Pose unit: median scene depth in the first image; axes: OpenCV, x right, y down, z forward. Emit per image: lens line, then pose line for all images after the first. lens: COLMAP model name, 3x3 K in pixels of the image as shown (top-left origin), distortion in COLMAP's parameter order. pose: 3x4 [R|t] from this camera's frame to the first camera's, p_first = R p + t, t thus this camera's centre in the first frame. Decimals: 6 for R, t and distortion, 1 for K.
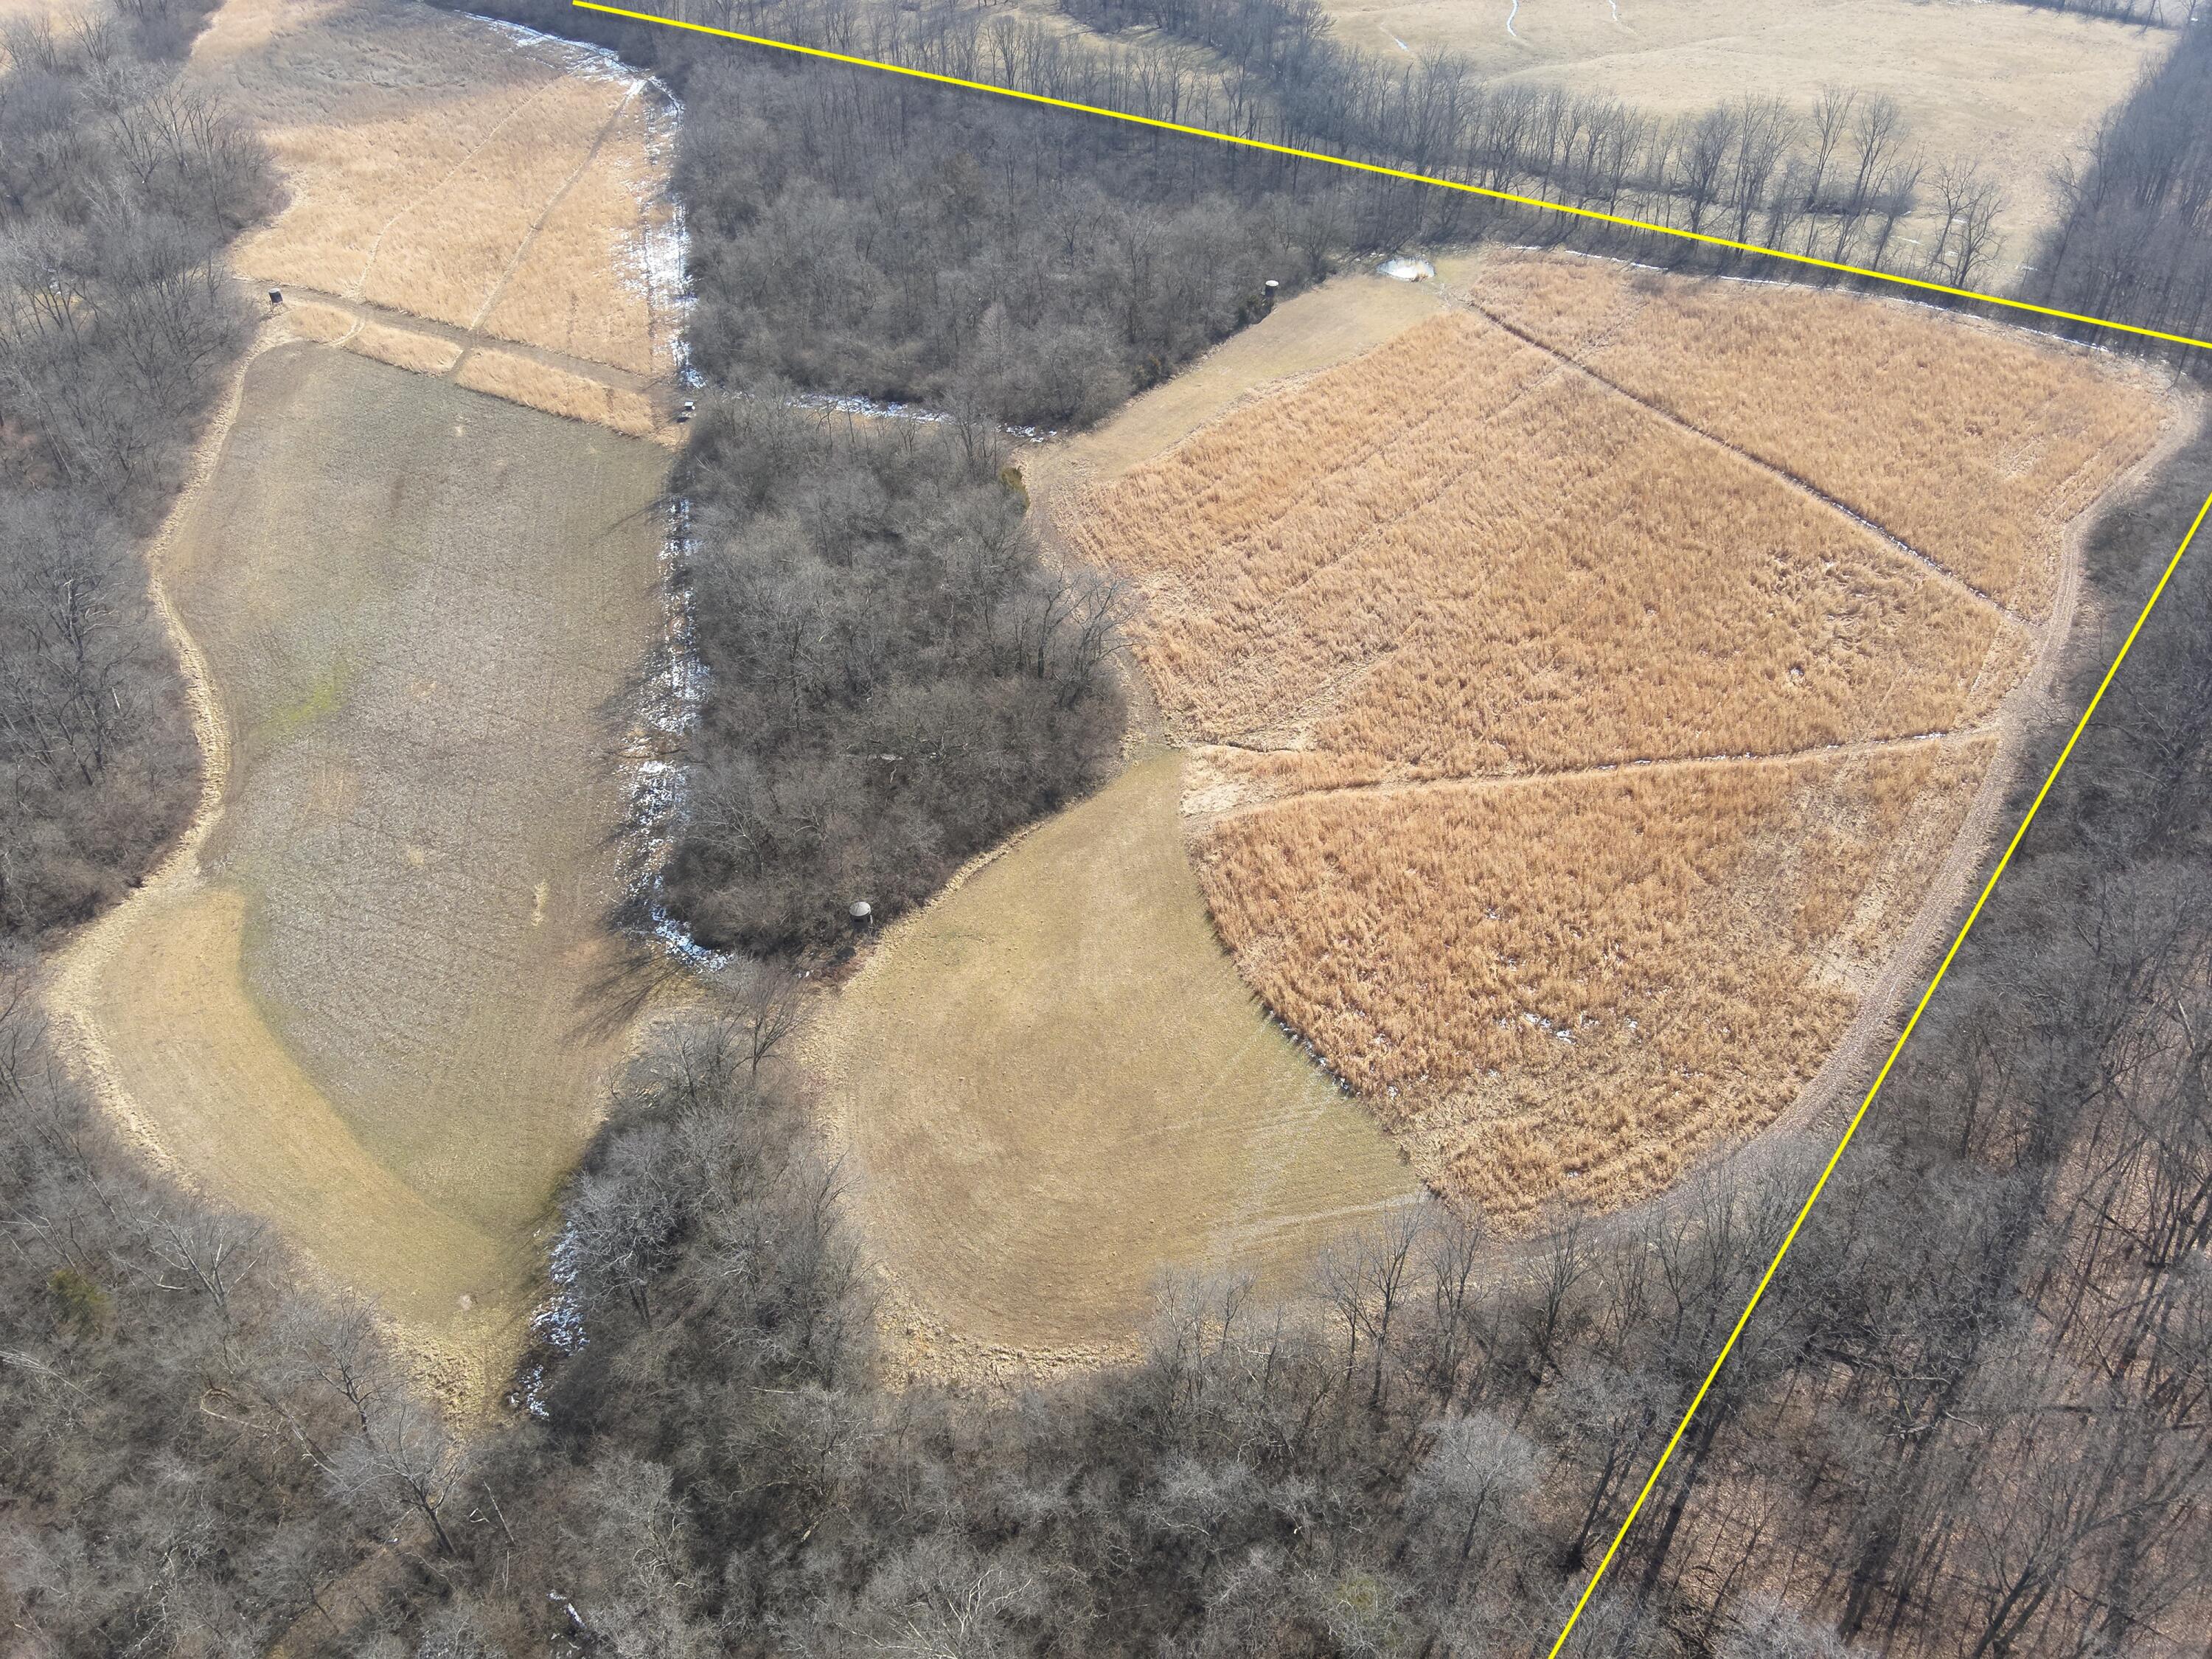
lens RADIAL K [[1609.4, 0, 1123.3], [0, 1609.4, 809.8], [0, 0, 1]] dist [0.121025, -0.216652]
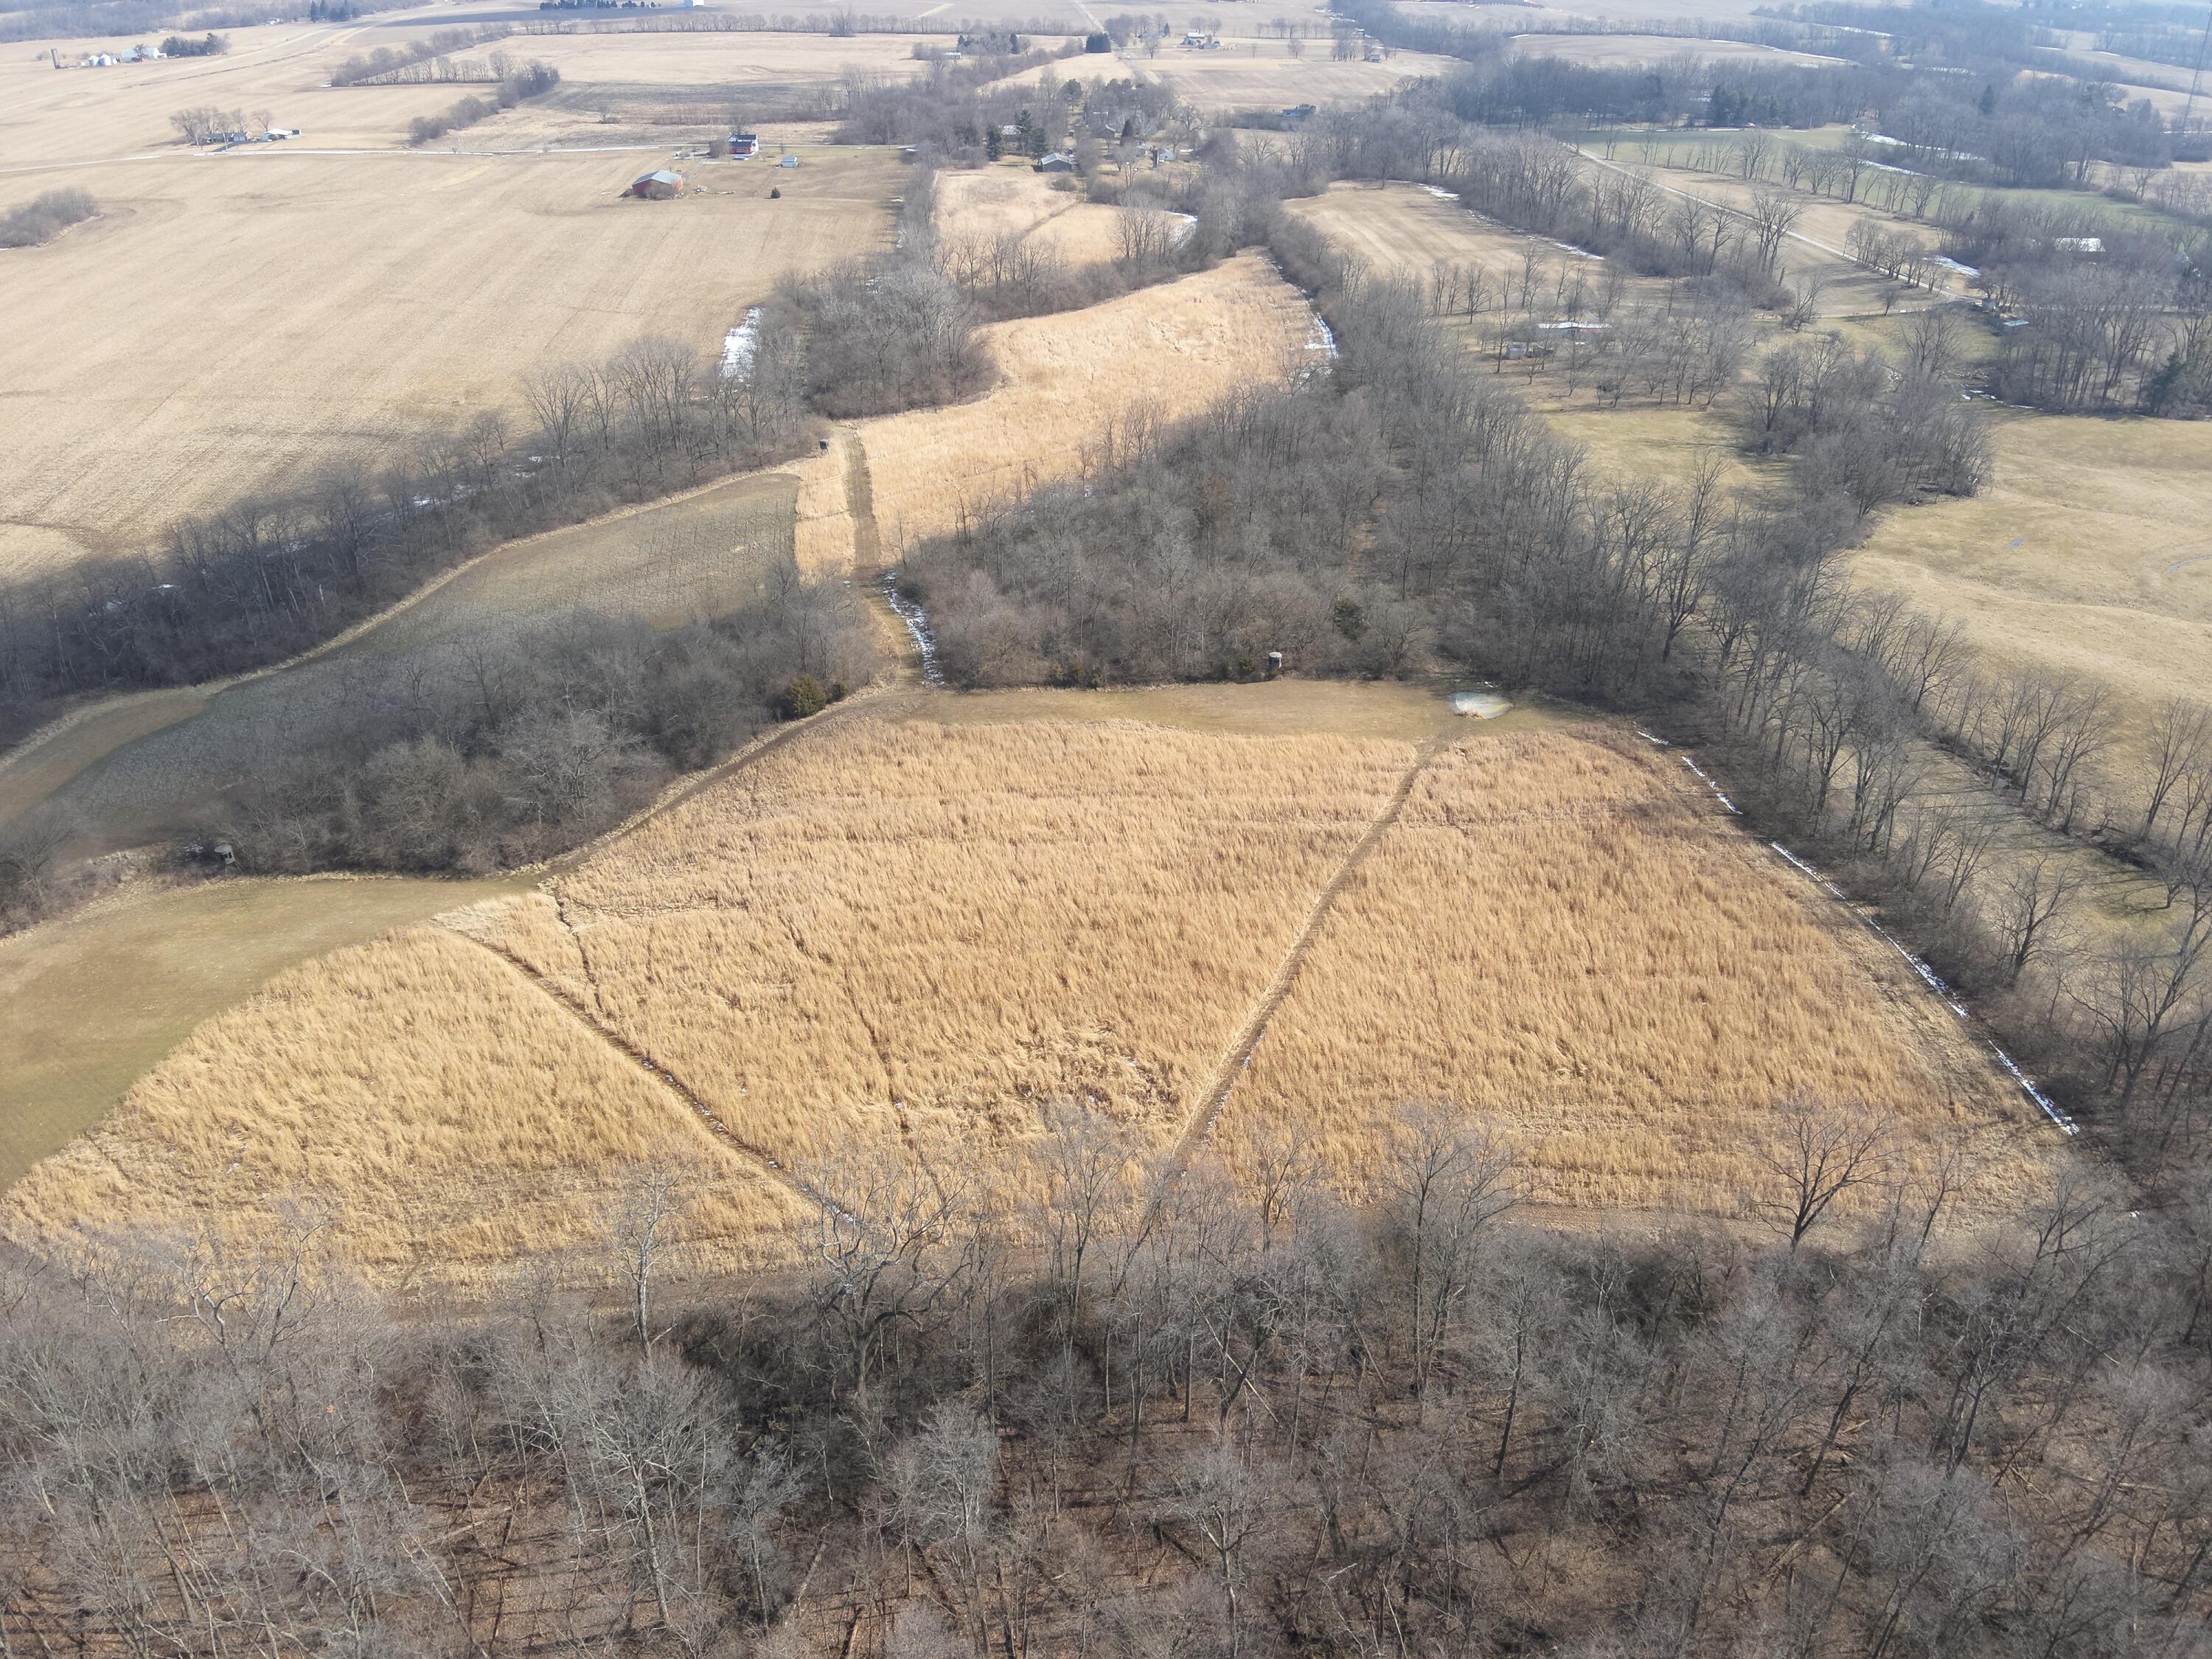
lens RADIAL K [[1609.4, 0, 1123.3], [0, 1609.4, 809.8], [0, 0, 1]] dist [0.121025, -0.216652]
pose [[0.651433, 0.379808, -0.656796, 0.970864], [-0.495628, 0.868470, 0.010632, -0.284356], [0.574446, 0.318600, 0.753993, 0.335948]]
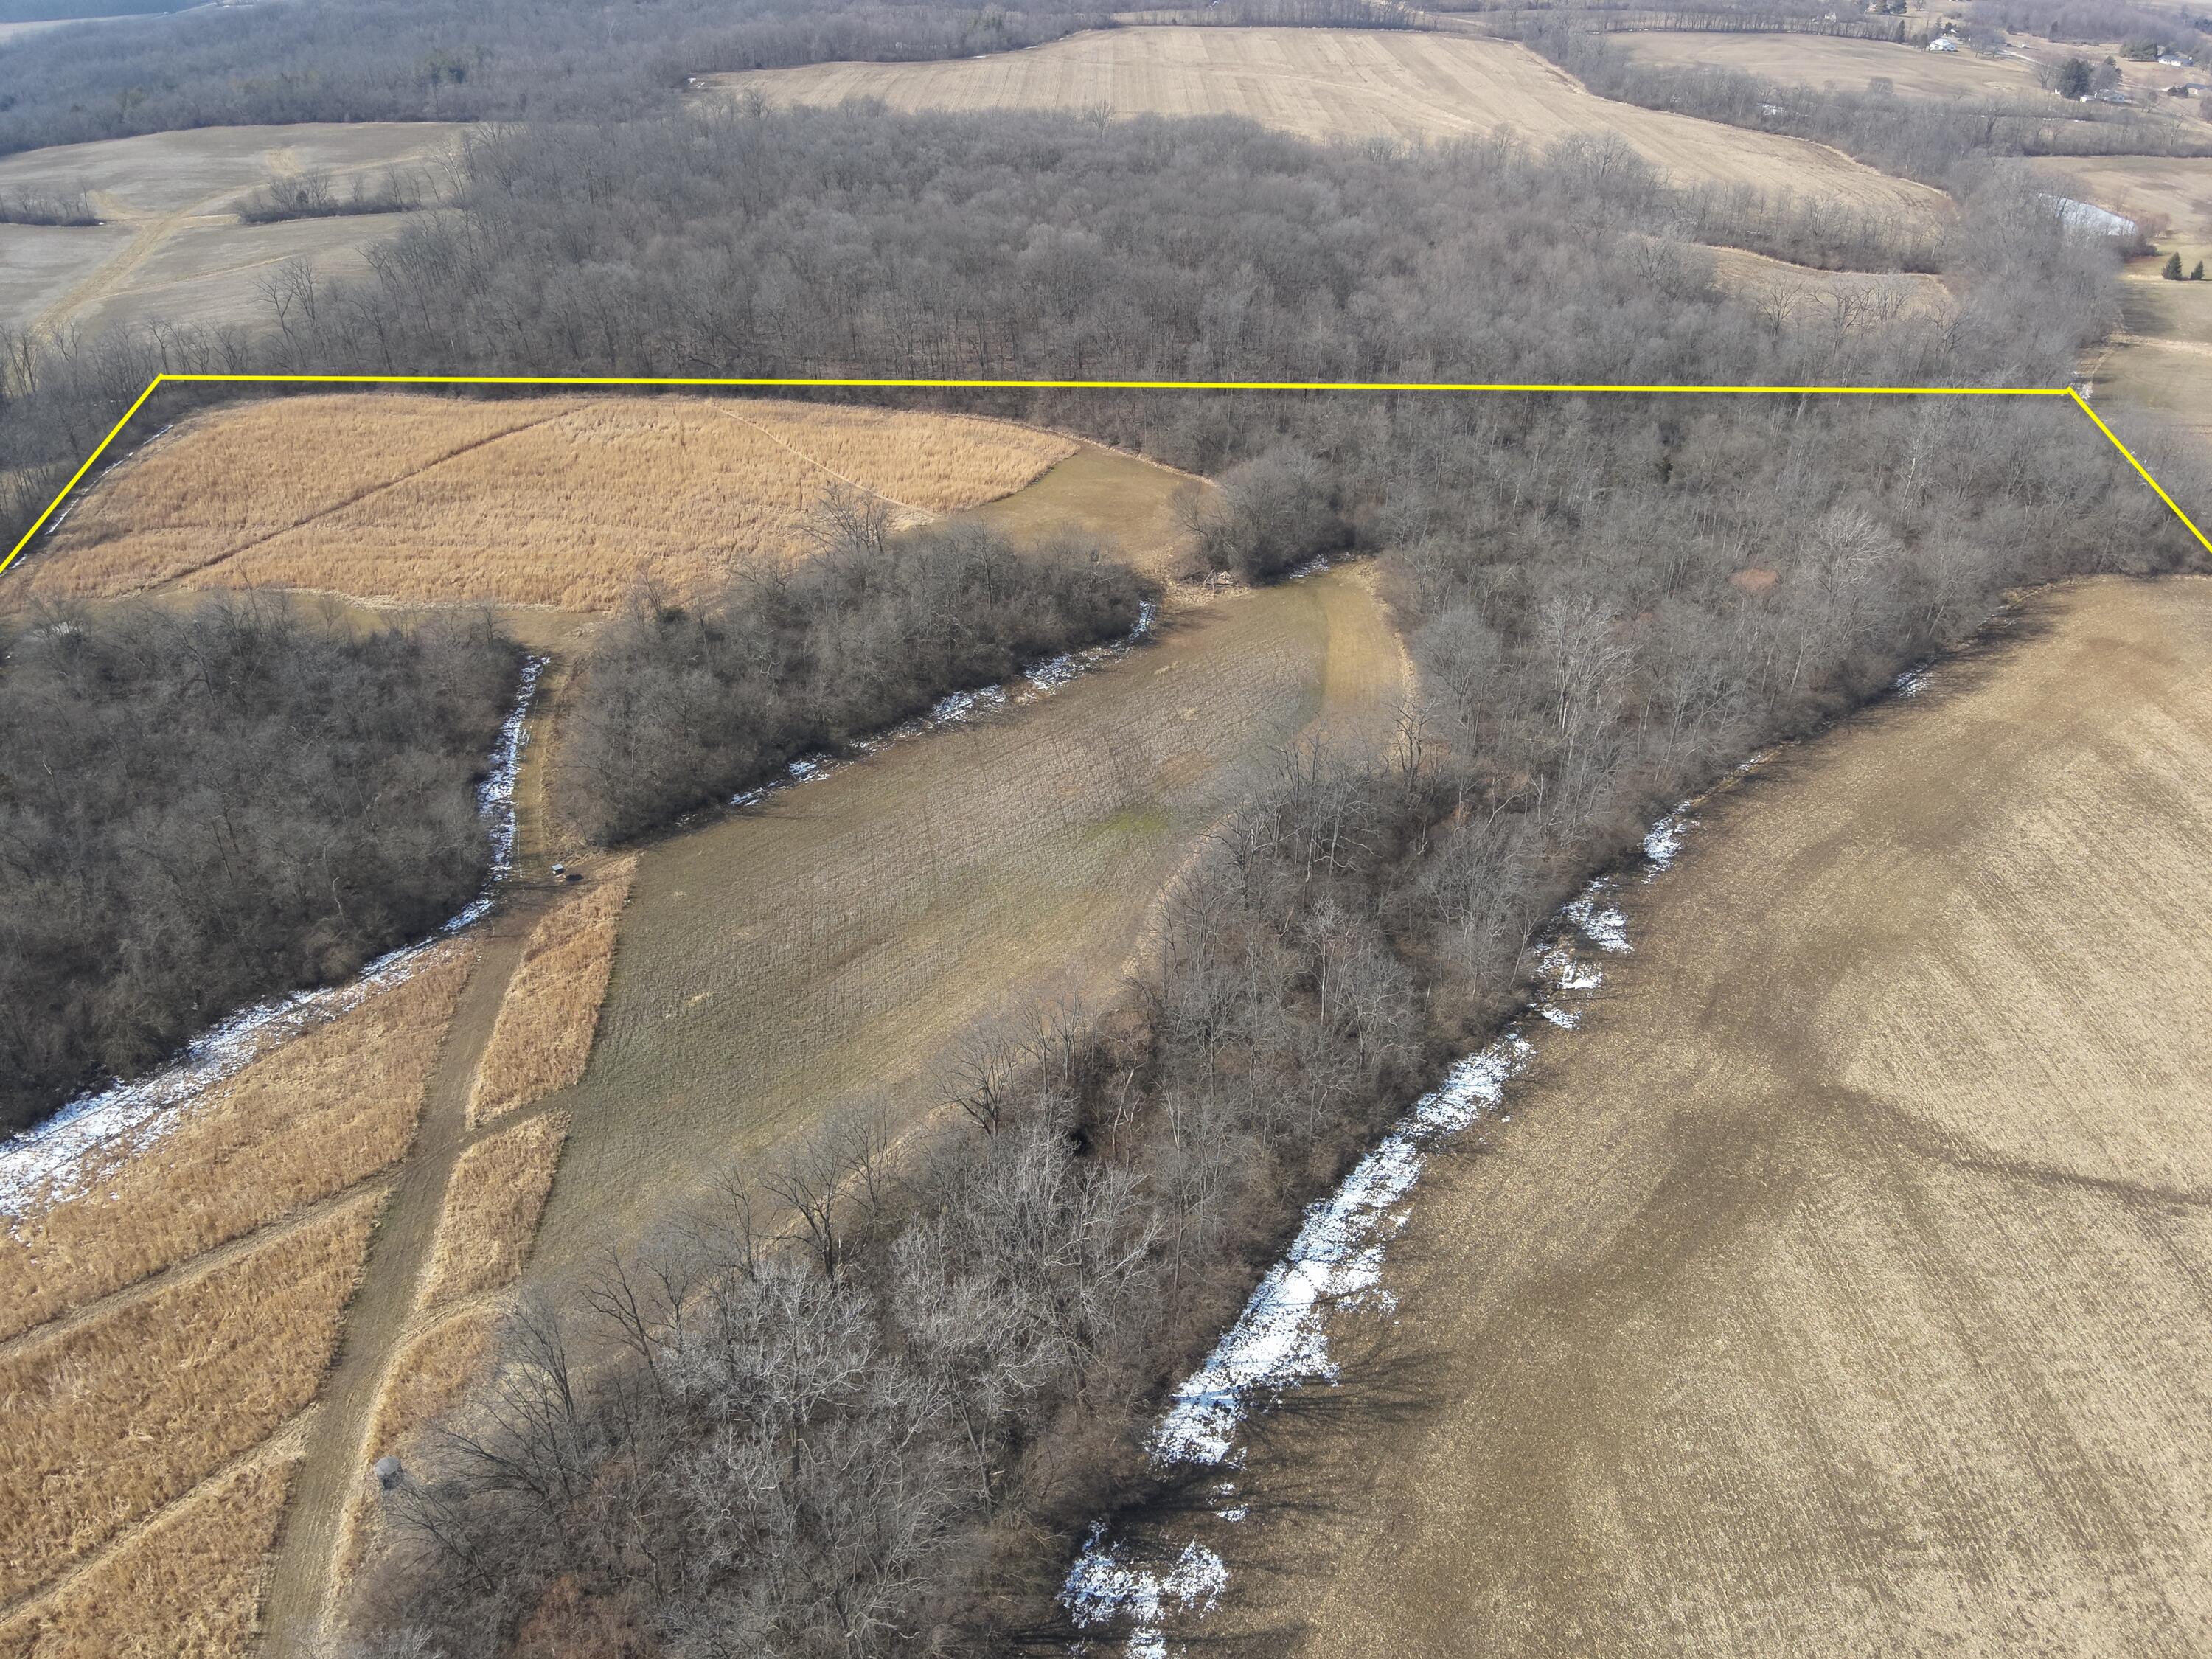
lens RADIAL K [[1553.4, 0, 1155.8], [0, 1553.4, 830.7], [0, 0, 1]] dist [0.112889, -0.186009]
pose [[-0.611044, -0.418533, 0.671904, -1.319631], [0.509032, 0.442282, 0.738426, -0.928765], [-0.606227, 0.793232, -0.057207, 1.094891]]
